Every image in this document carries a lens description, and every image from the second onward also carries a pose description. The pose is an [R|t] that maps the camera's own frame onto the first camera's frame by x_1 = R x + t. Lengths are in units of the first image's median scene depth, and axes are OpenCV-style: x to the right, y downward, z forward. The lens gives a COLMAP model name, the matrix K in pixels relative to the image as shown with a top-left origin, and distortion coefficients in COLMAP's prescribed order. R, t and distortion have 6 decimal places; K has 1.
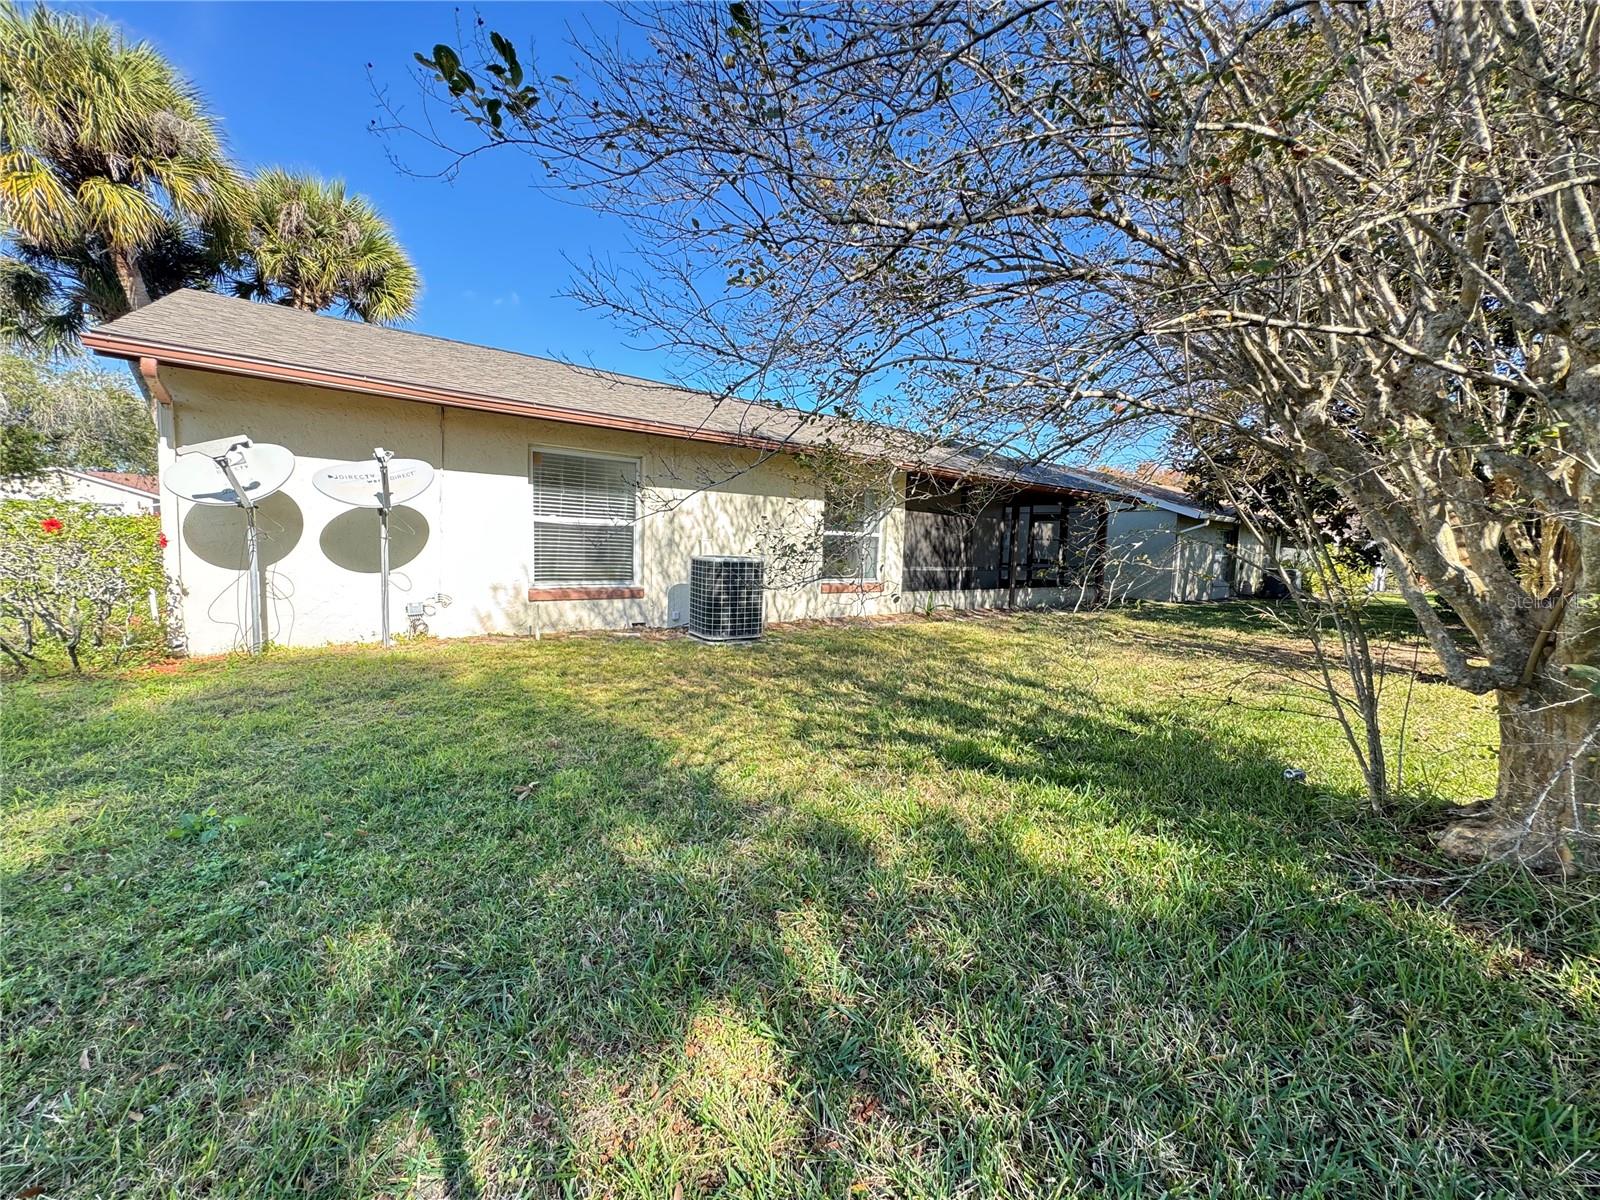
lens RADIAL K [[641.0, 0, 794.9], [0, 641.0, 593.2], [0, 0, 1]] dist [-0.003829, 0.000487]
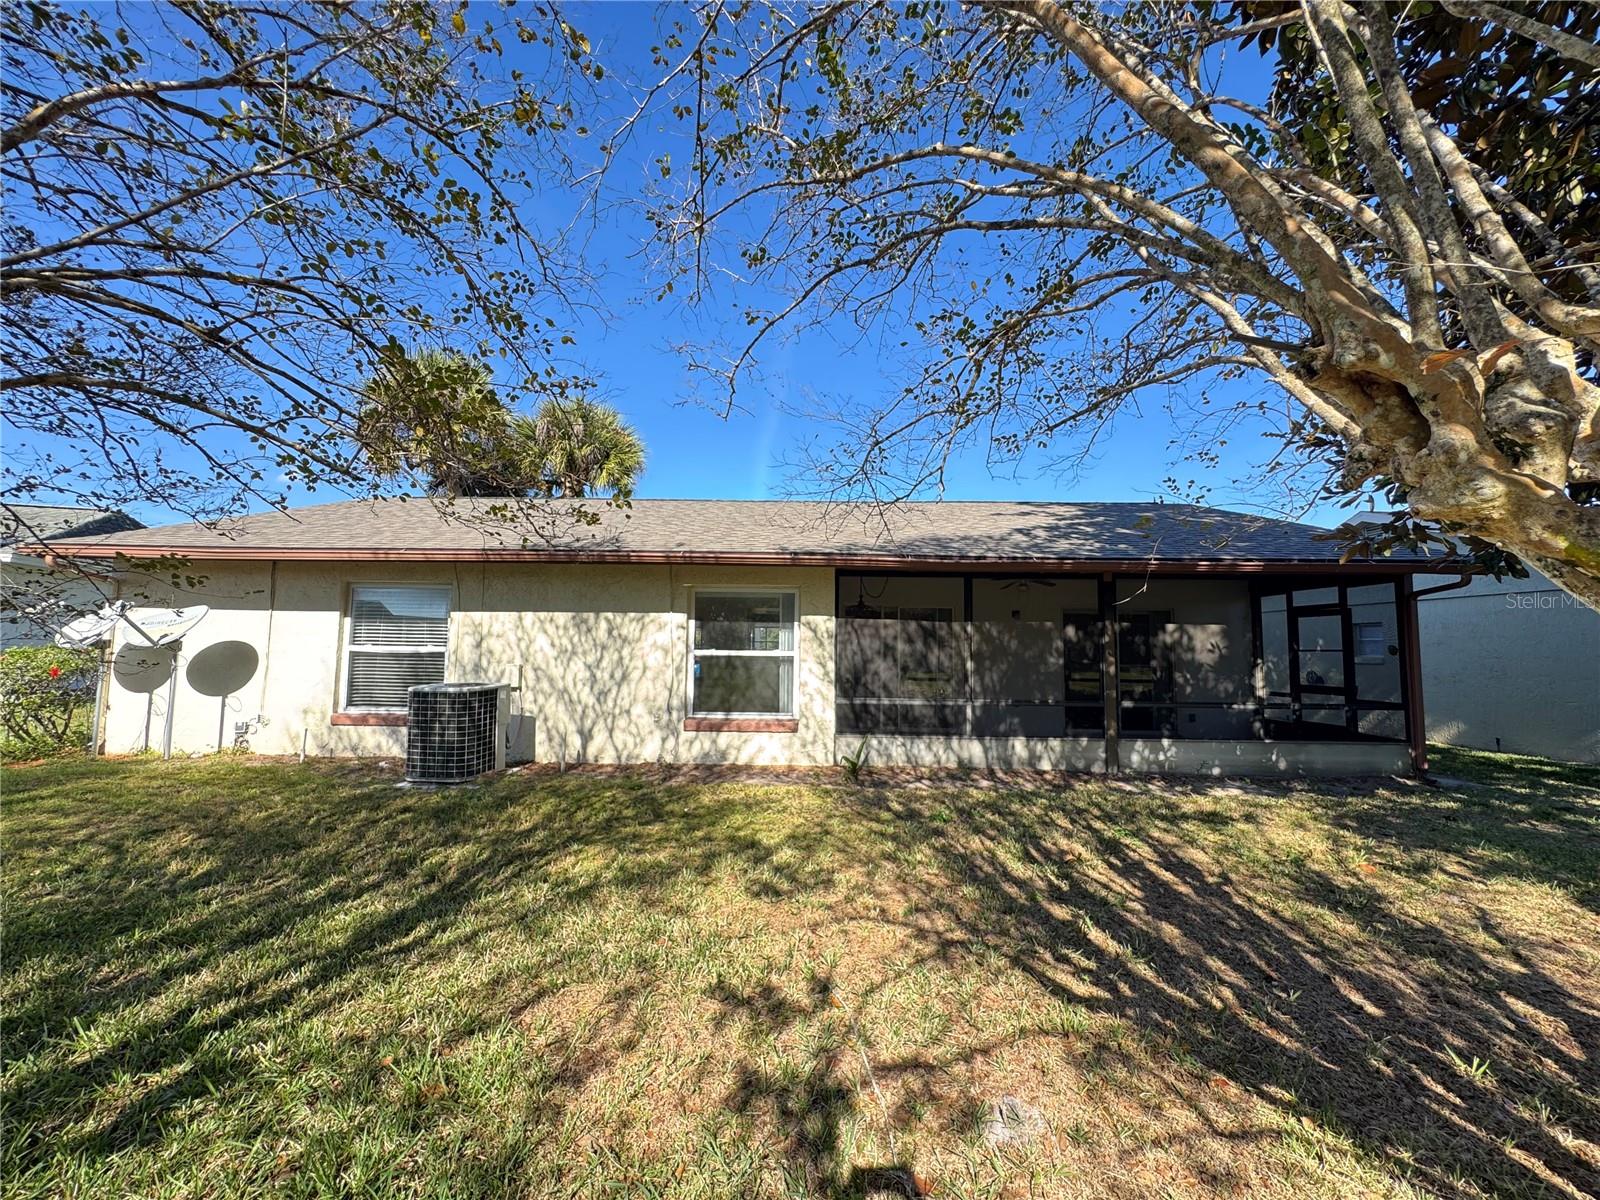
lens RADIAL K [[641.0, 0, 791.0], [0, 641.0, 600.1], [0, 0, 1]] dist [-0.003829, 0.000487]
pose [[0.777990, -0.074328, -0.623864, 0.629277], [-0.035097, 0.986285, -0.161275, -0.034491], [0.627295, 0.147366, 0.764712, 0.452973]]
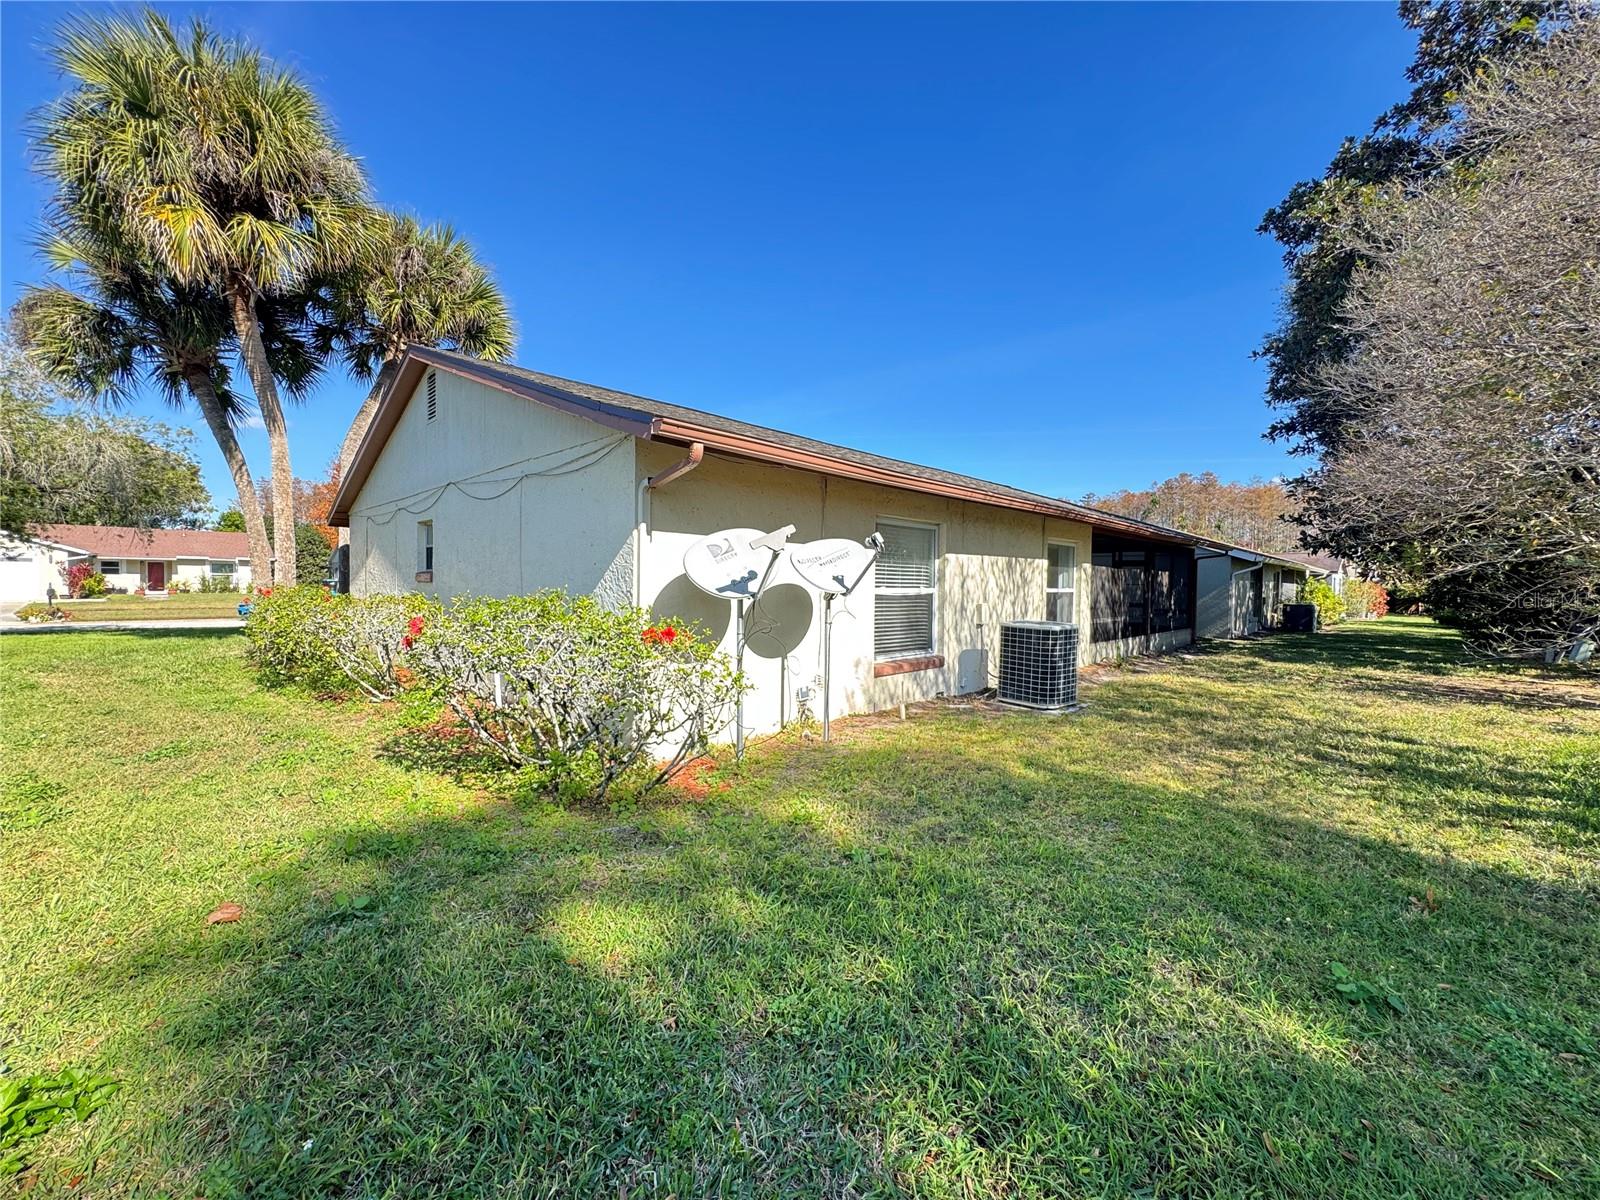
lens RADIAL K [[641.0, 0, 803.1], [0, 641.0, 602.3], [0, 0, 1]] dist [-0.003829, 0.000487]
pose [[0.991026, -0.028308, 0.130640, -0.463883], [0.034141, 0.998508, -0.042627, -0.044542], [-0.129239, 0.046704, 0.990513, 0.040516]]
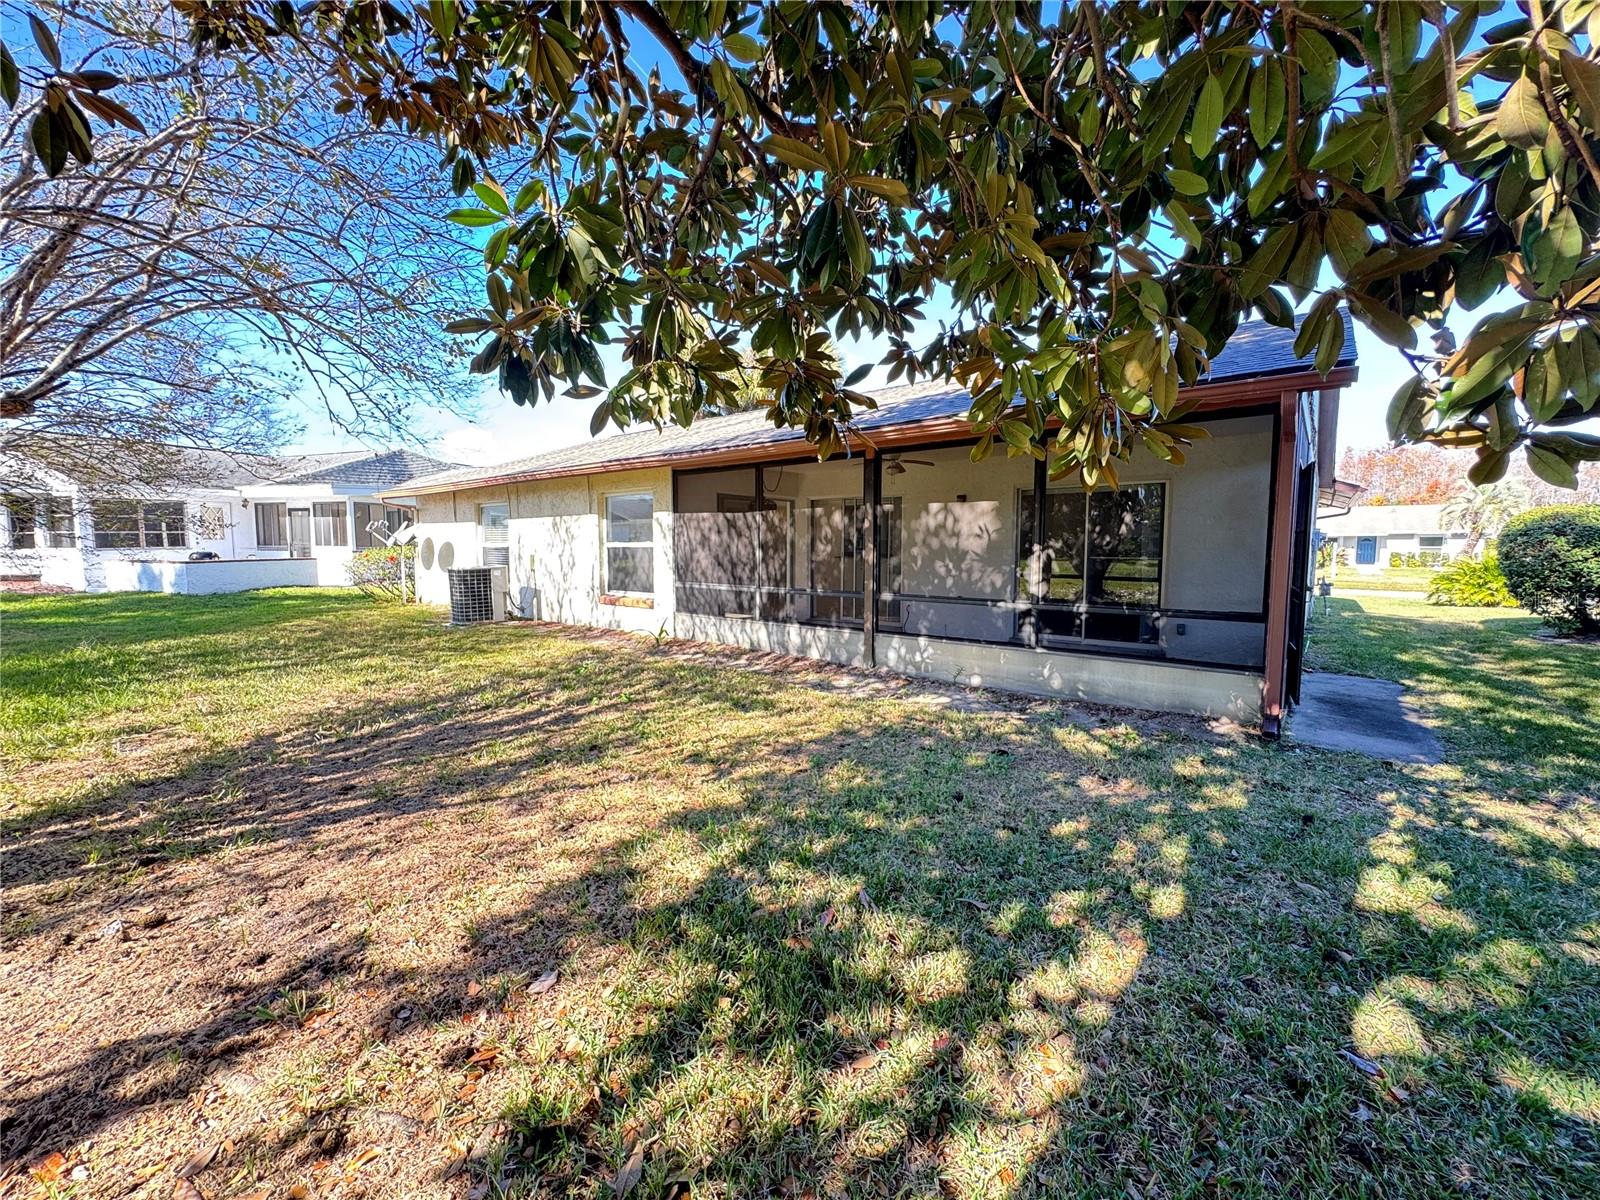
lens RADIAL K [[641.0, 0, 804.4], [0, 641.0, 603.0], [0, 0, 1]] dist [-0.003829, 0.000487]
pose [[0.226699, 0.047210, -0.972820, 1.102043], [-0.075948, 0.996640, 0.030668, -0.056673], [0.970999, 0.066931, 0.229522, 1.064358]]
